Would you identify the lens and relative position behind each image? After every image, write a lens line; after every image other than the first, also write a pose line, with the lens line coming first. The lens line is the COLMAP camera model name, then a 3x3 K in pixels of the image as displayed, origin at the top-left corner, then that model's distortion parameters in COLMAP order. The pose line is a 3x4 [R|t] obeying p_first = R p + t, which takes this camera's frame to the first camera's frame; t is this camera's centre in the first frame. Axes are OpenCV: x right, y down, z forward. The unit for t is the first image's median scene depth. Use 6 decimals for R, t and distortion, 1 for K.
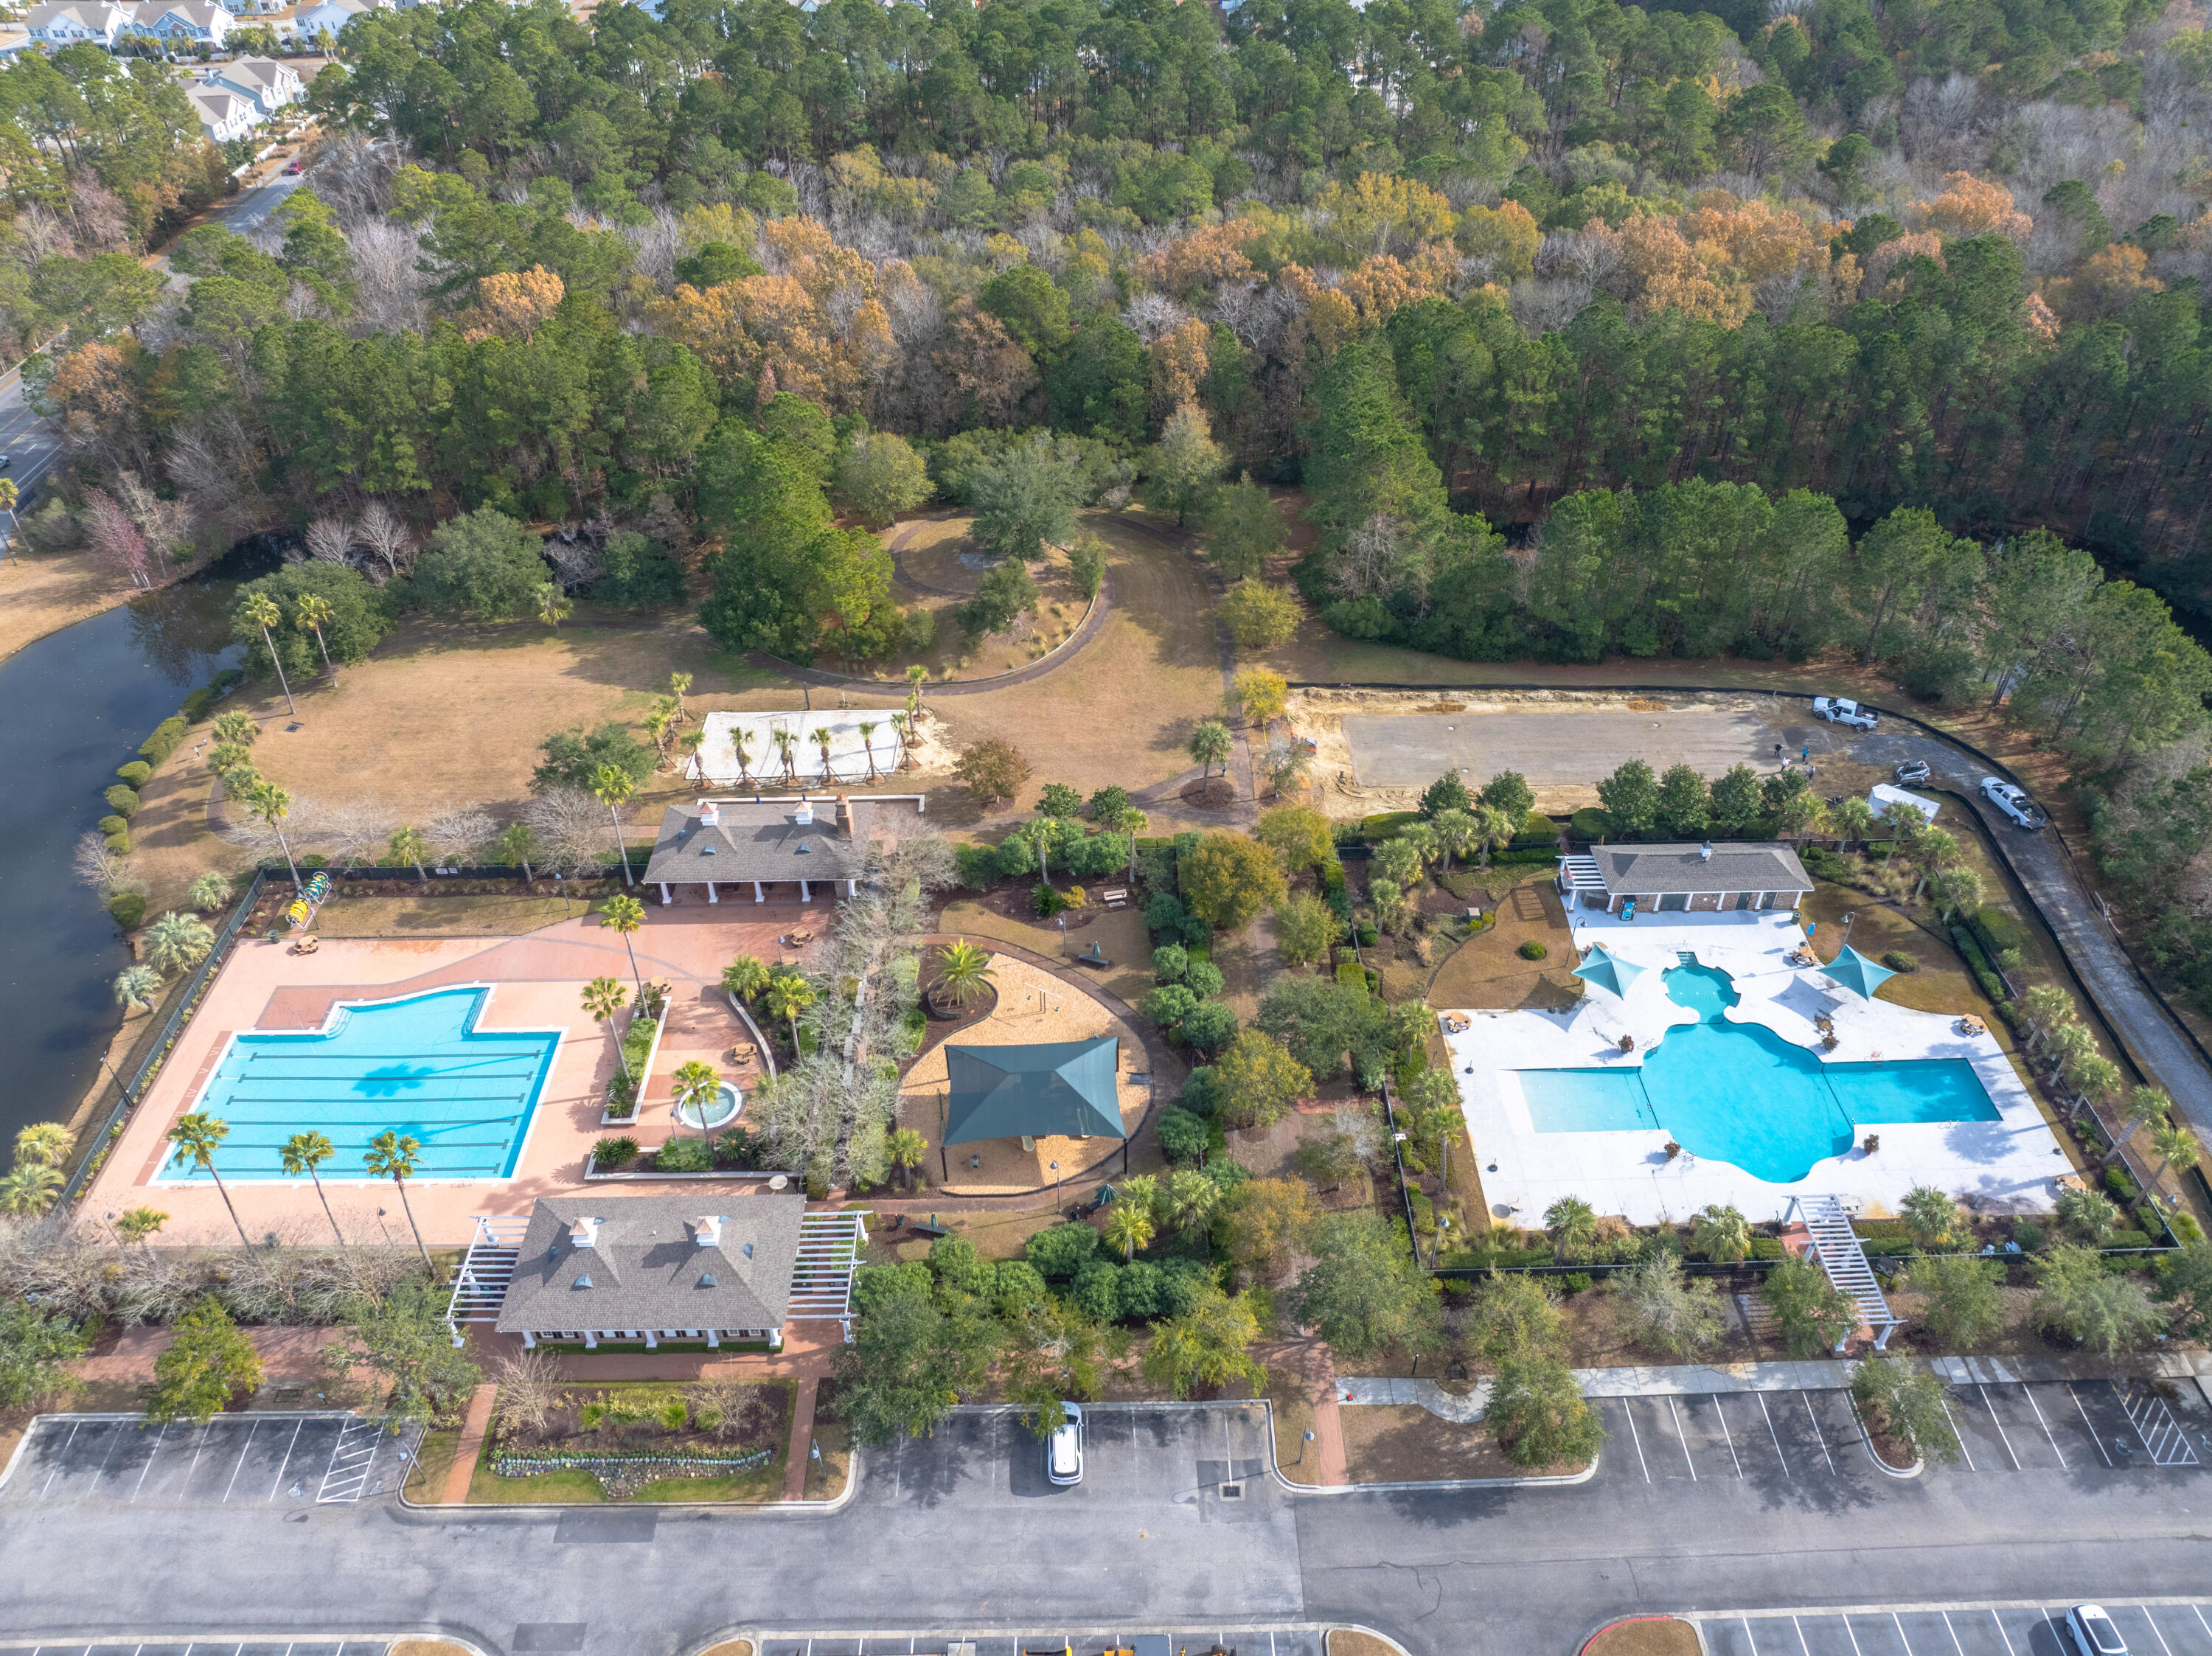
lens RADIAL K [[1557.5, 0, 1106.0], [0, 1557.5, 828.0], [0, 0, 1]] dist [-0.041809, 0.008251]
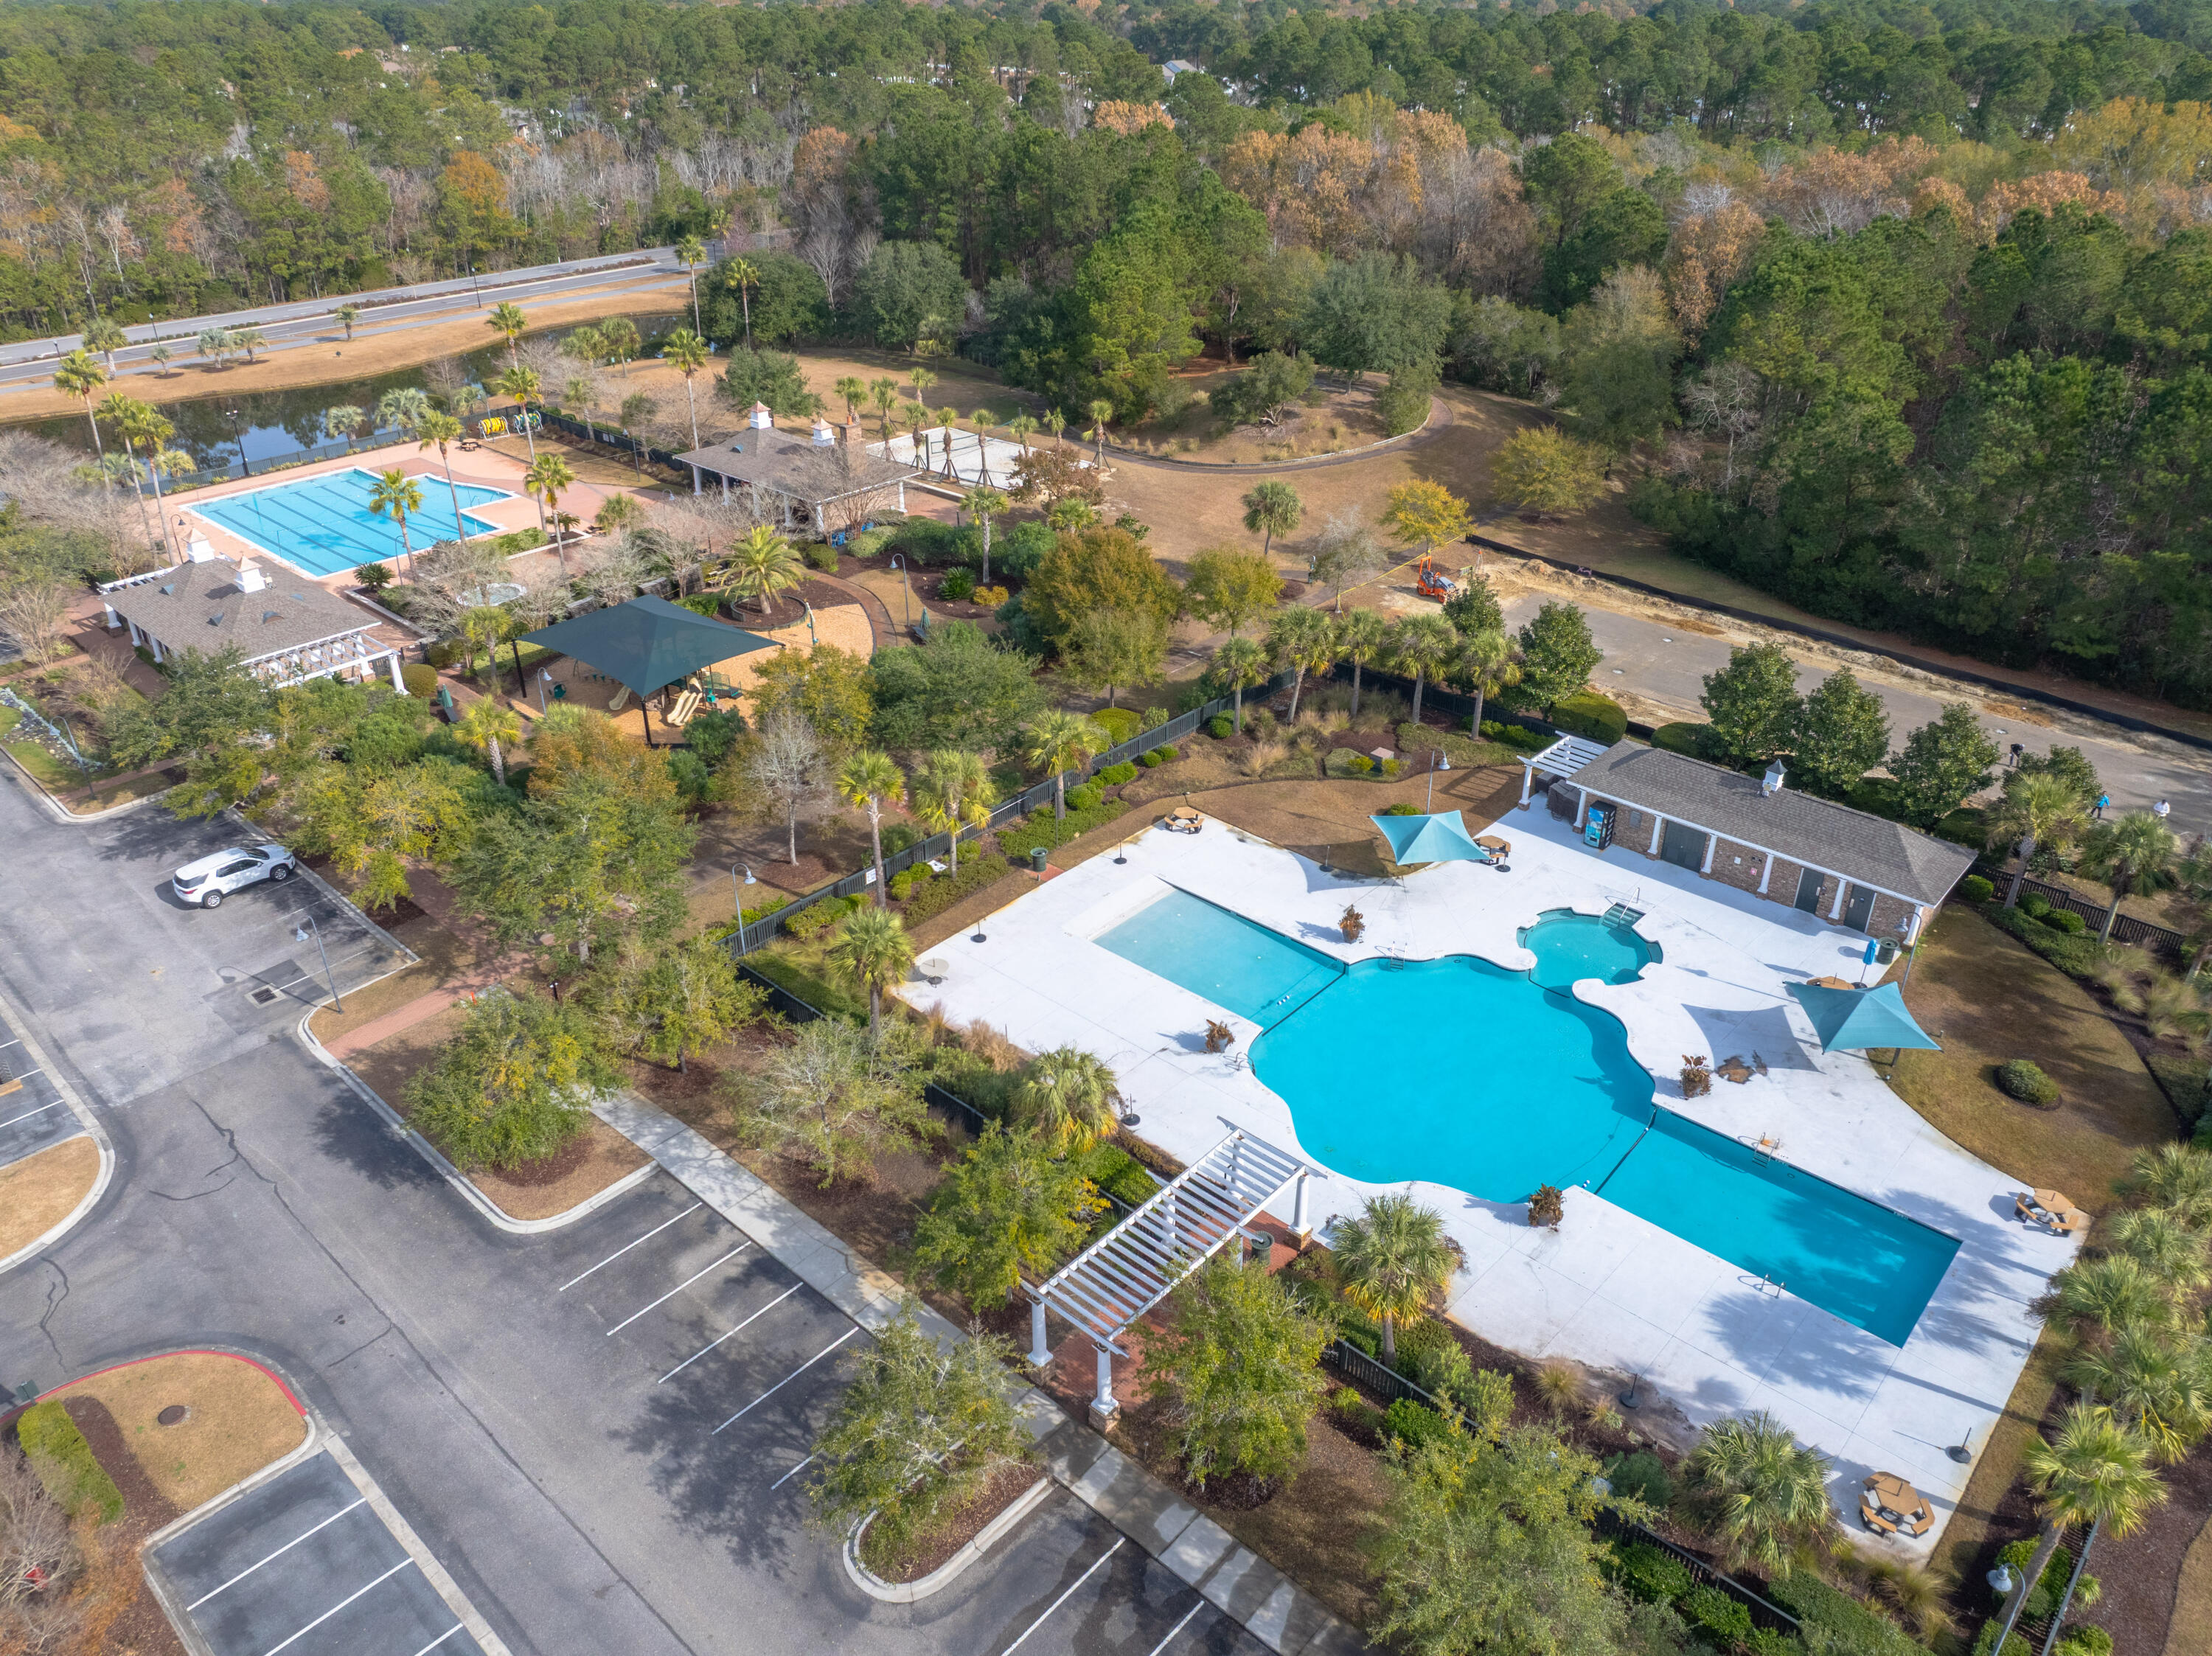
lens RADIAL K [[1557.5, 0, 1106.0], [0, 1557.5, 828.0], [0, 0, 1]] dist [-0.041809, 0.008251]
pose [[0.723515, 0.336620, -0.602671, 0.597790], [-0.436351, 0.899522, -0.021421, 0.156940], [0.534905, 0.278474, 0.797702, 0.477407]]
